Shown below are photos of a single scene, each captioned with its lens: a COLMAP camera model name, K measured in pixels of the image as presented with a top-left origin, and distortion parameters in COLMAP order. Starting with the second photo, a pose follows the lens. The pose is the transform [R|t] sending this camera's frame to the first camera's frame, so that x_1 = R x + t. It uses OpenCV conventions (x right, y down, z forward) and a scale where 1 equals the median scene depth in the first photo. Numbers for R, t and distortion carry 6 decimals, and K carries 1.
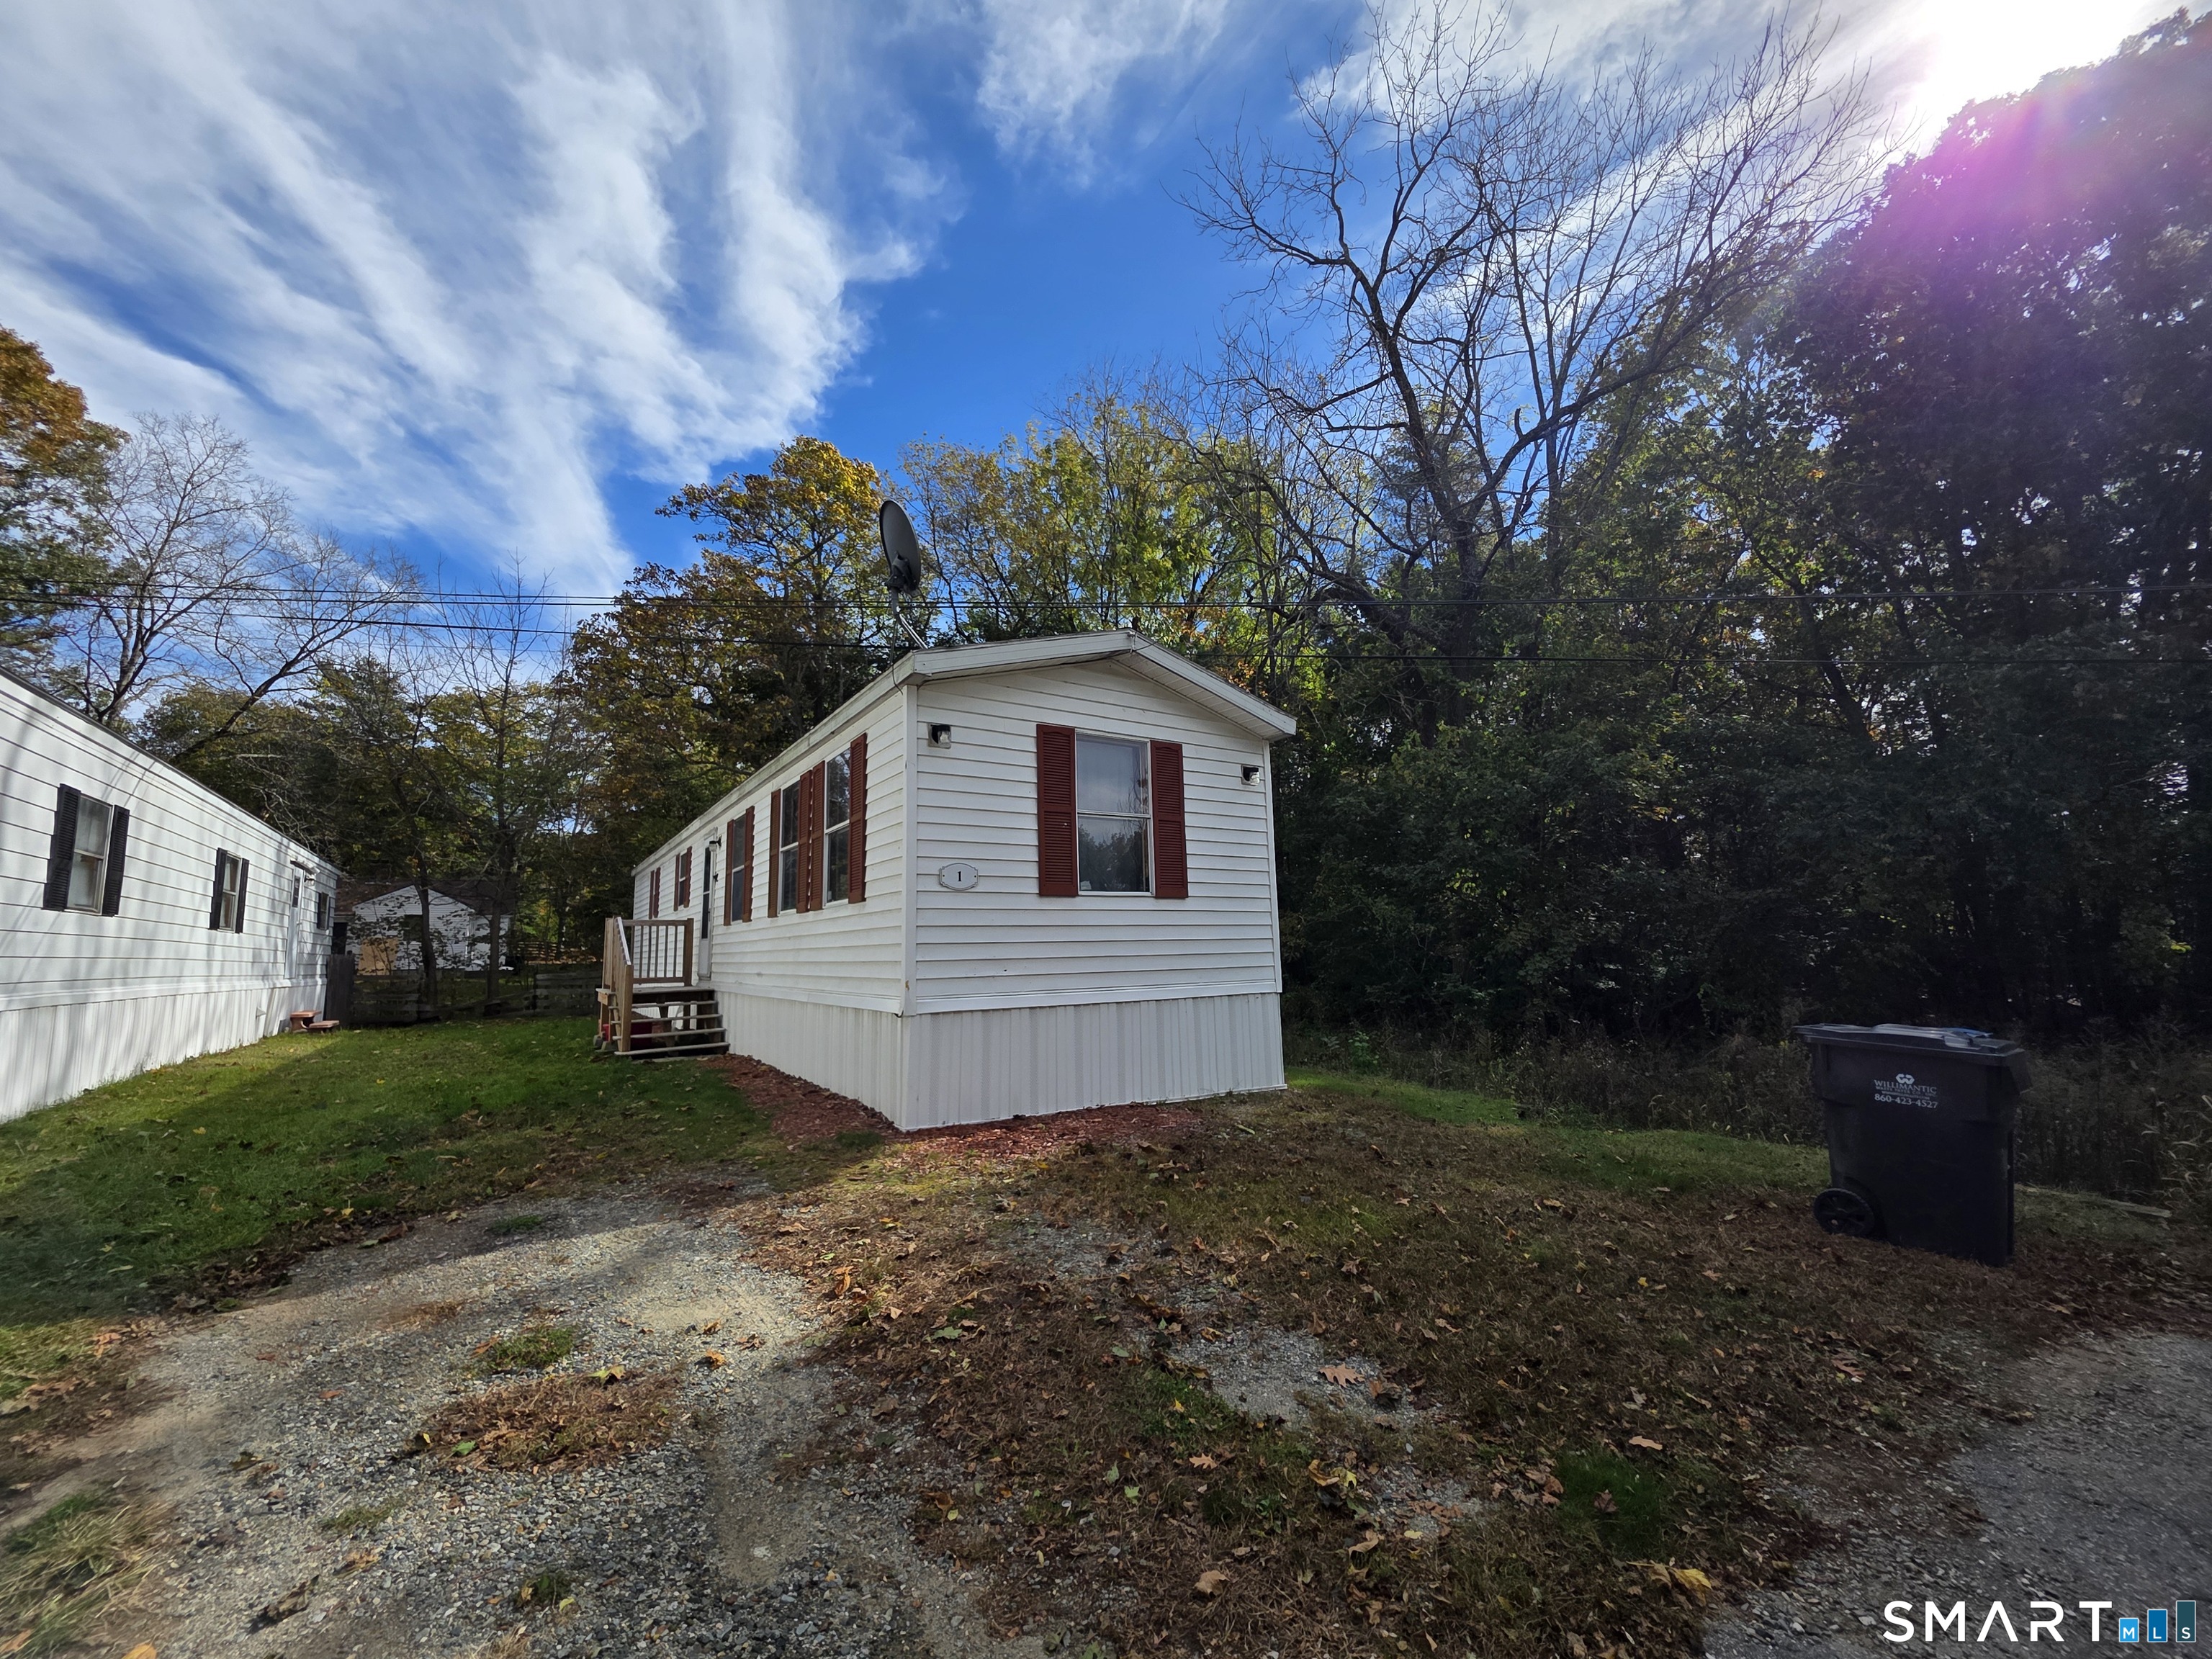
lens RADIAL K [[882.7, 0, 1105.6], [0, 882.7, 830.5], [0, 0, 1]] dist [-0.001131, 0.001692]
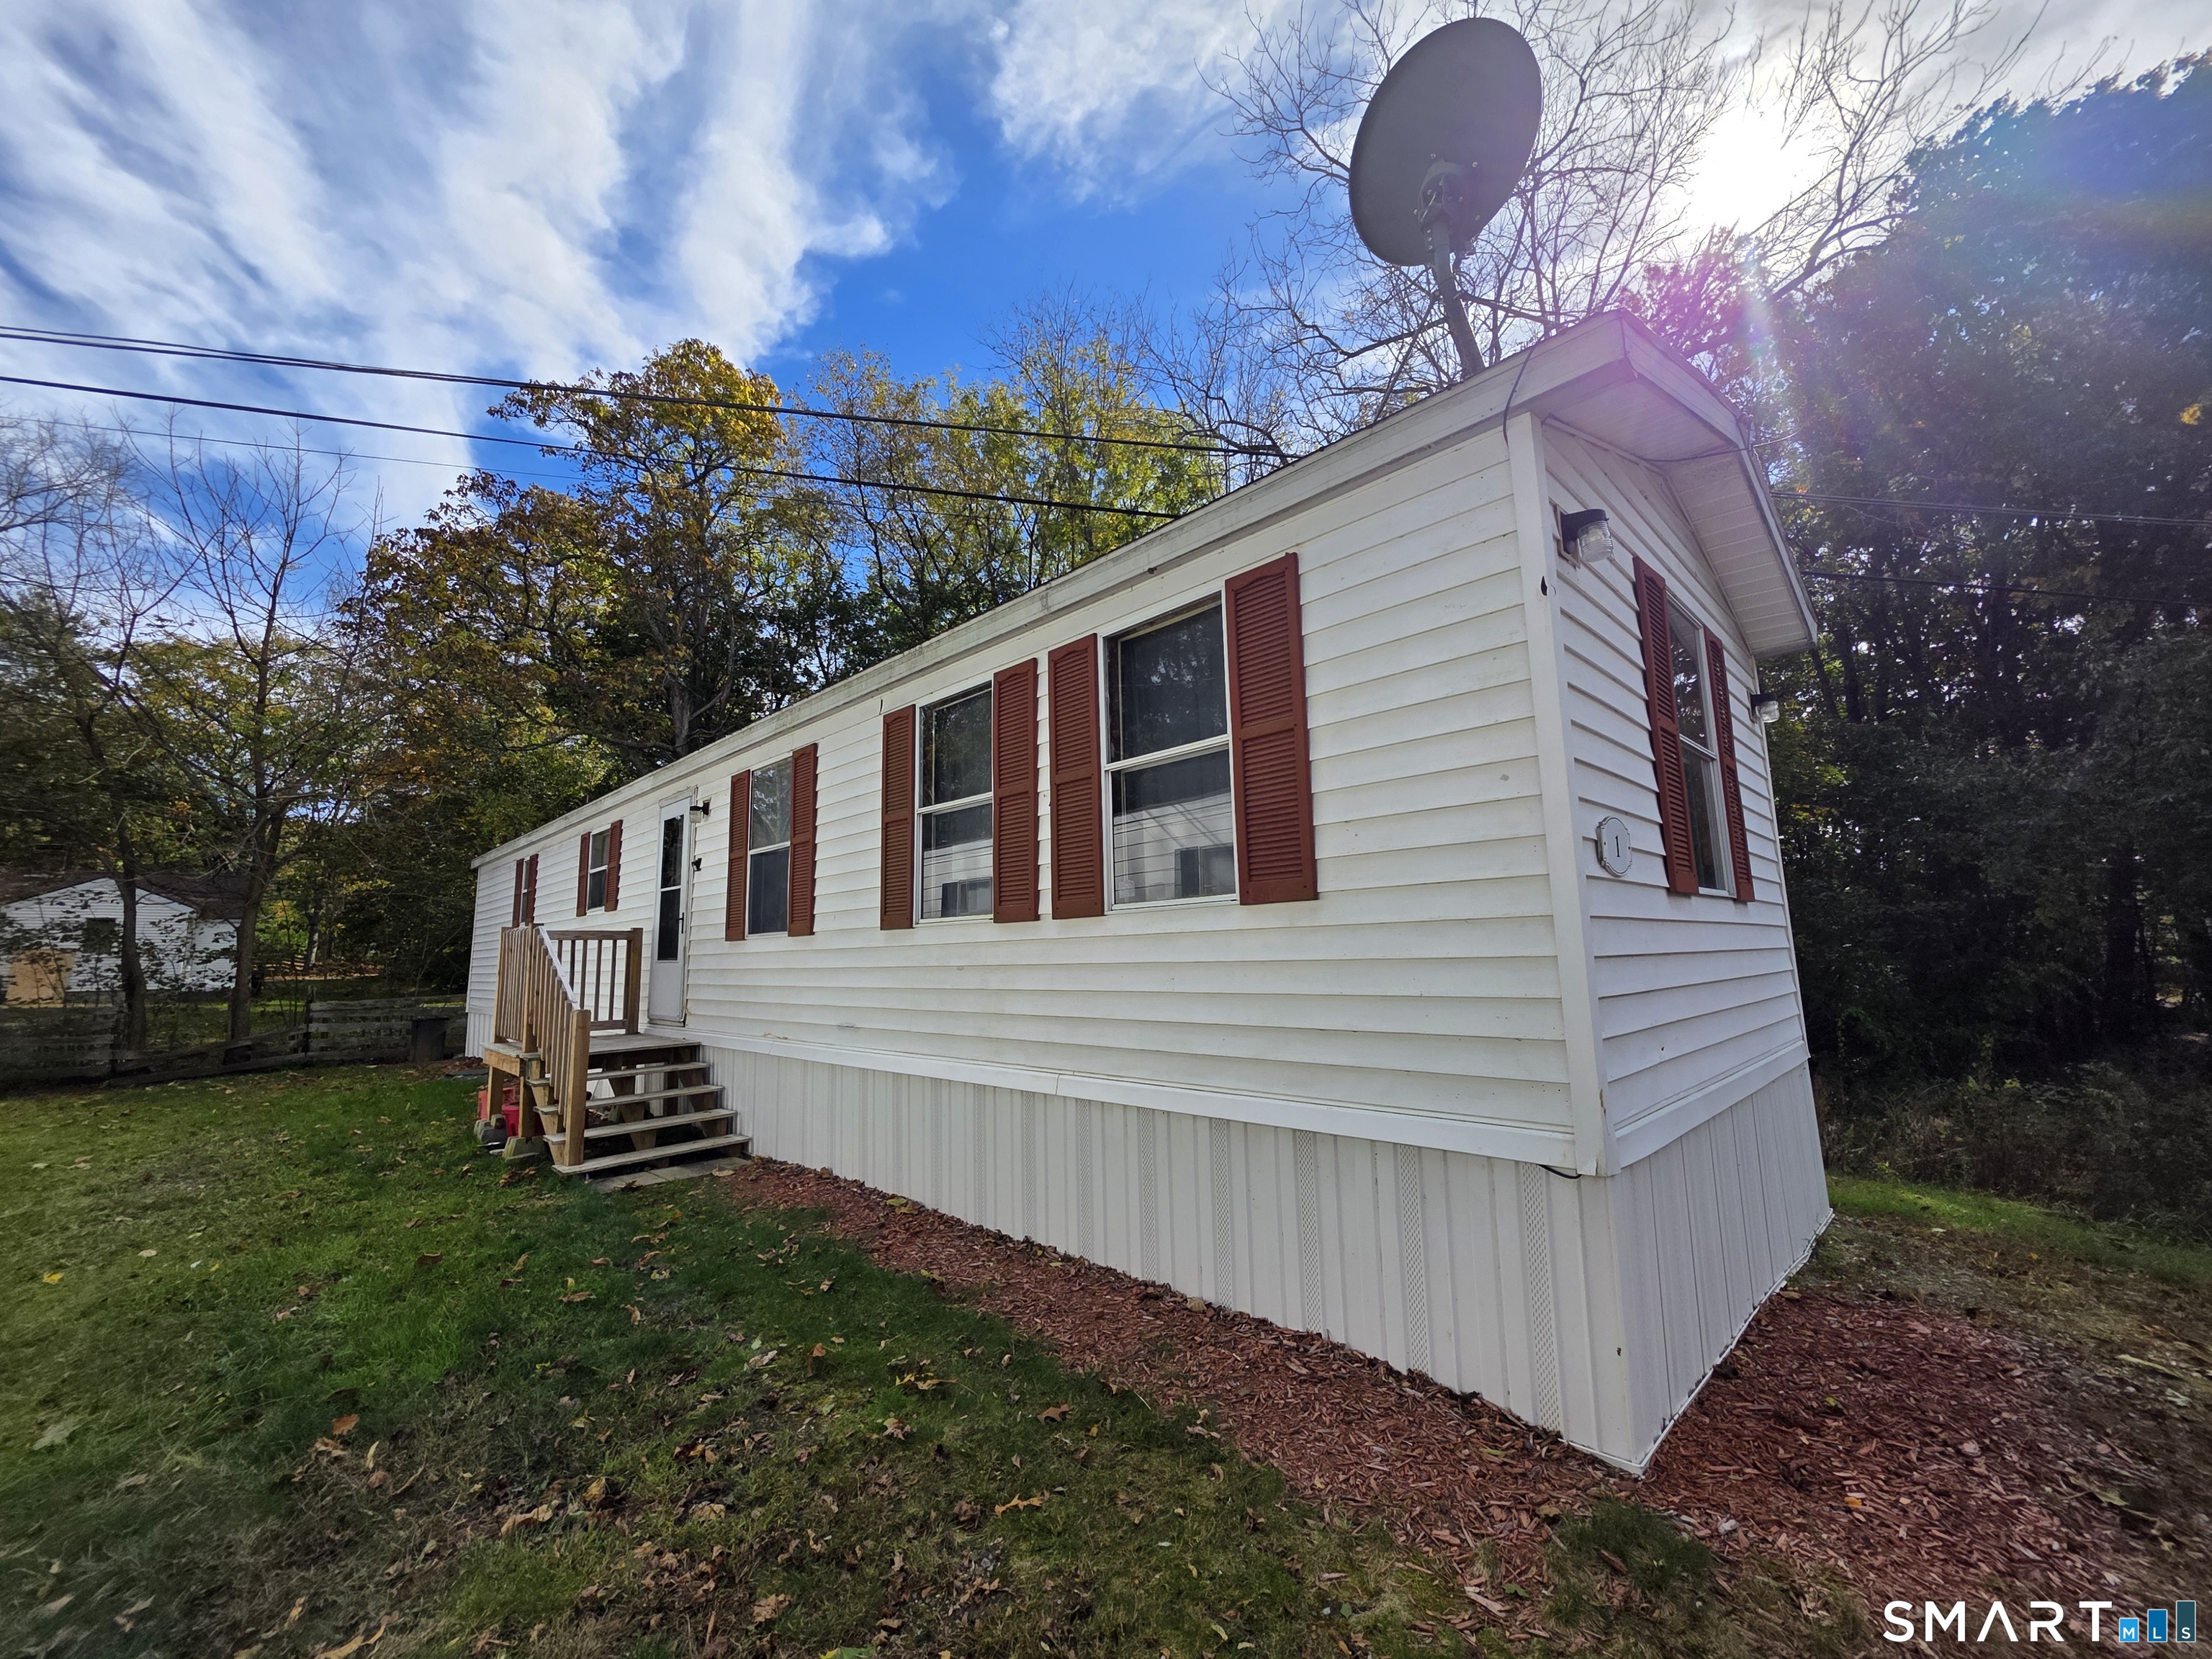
lens RADIAL K [[882.7, 0, 1103.1], [0, 882.7, 829.2], [0, 0, 1]] dist [-0.001131, 0.001692]
pose [[0.982522, 0.025540, 0.184384, -0.166573], [-0.023585, 0.999640, -0.012790, 0.017661], [-0.184644, 0.008218, 0.982771, 0.197086]]
